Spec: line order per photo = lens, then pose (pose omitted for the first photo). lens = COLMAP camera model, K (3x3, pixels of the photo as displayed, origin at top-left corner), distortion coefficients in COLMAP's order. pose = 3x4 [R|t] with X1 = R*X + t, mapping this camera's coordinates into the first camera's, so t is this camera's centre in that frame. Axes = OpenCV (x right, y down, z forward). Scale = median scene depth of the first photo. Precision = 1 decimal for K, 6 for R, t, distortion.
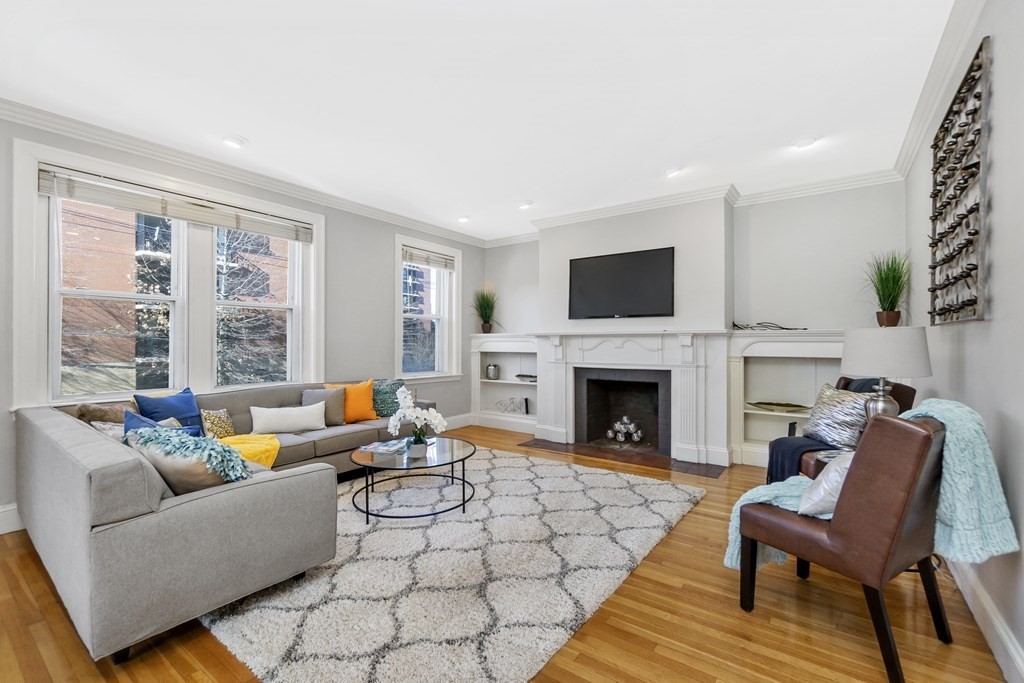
lens RADIAL K [[444.9, 0, 512.0], [0, 444.9, 341.5], [0, 0, 1]] dist [-0.000162, 0.000338]
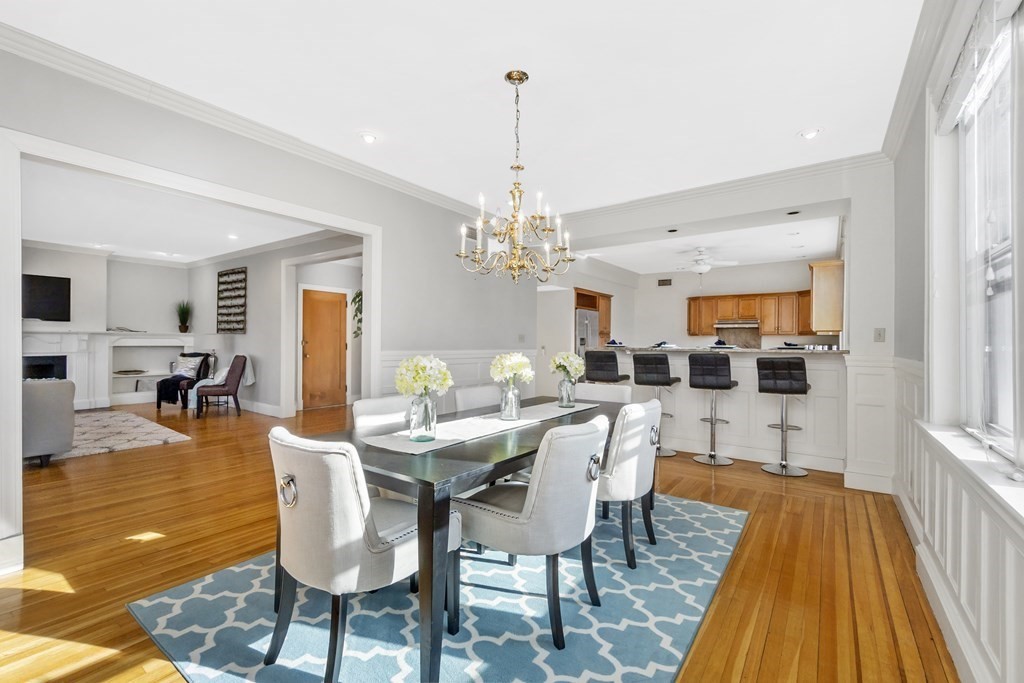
lens RADIAL K [[444.9, 0, 512.0], [0, 444.9, 341.5], [0, 0, 1]] dist [-0.000162, 0.000338]
pose [[-0.006176, 0.005340, 0.999967, -1.254284], [-0.006272, 0.999966, -0.005379, 0.014175], [-0.999961, -0.006305, -0.006142, -0.586541]]
